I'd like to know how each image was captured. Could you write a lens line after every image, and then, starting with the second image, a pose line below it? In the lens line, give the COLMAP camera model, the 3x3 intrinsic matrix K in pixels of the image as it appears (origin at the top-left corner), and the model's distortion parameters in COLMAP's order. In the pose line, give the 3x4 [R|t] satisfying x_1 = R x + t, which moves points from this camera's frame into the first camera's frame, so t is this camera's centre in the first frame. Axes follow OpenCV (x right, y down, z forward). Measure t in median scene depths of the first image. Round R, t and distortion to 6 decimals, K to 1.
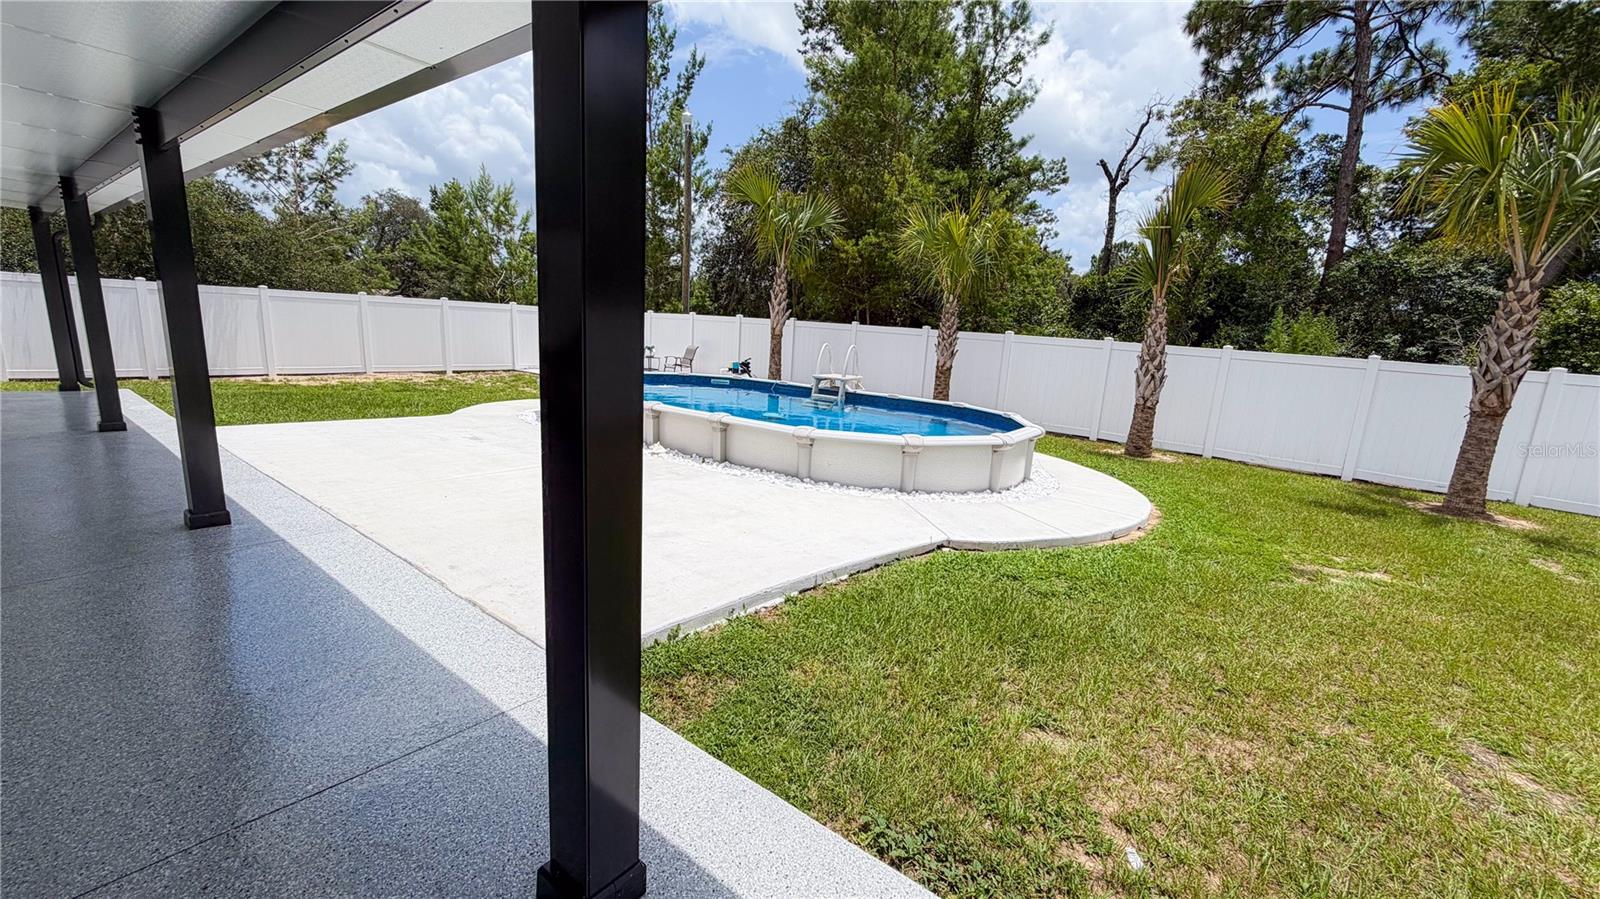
lens RADIAL K [[635.3, 0, 798.1], [0, 635.3, 451.7], [0, 0, 1]] dist [-0.000517, -0.000313]
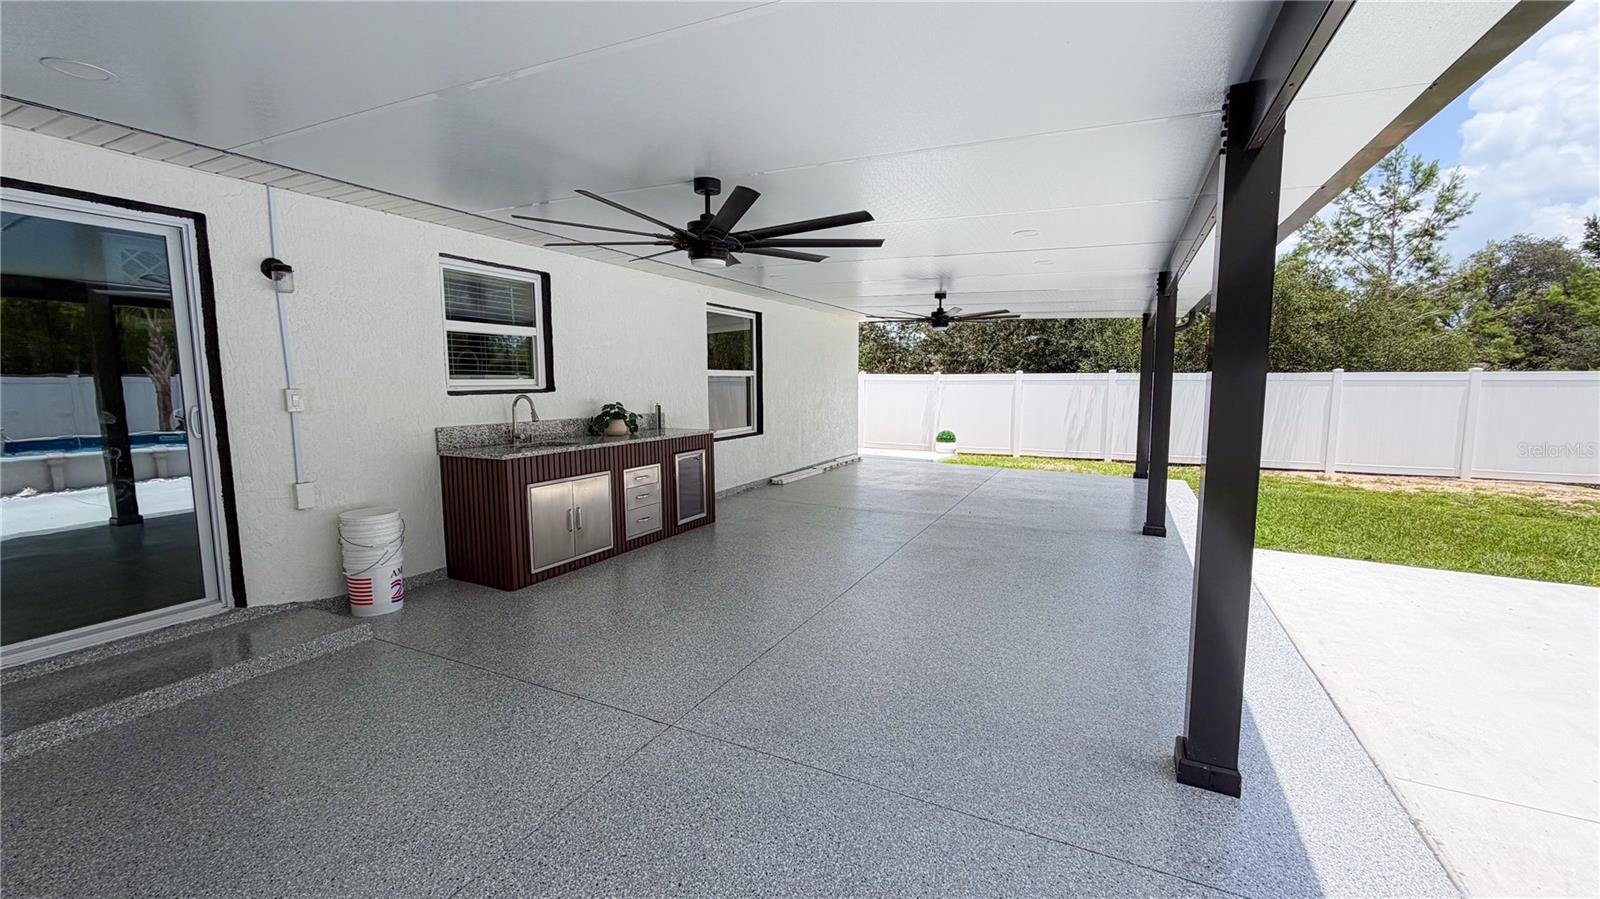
lens RADIAL K [[635.3, 0, 800.0], [0, 635.3, 449.2], [0, 0, 1]] dist [-0.000517, -0.000313]
pose [[0.193576, 0.049940, -0.979813, -0.146413], [-0.177709, 0.983968, 0.015043, -0.040843], [0.964856, 0.171210, 0.199347, 0.155474]]
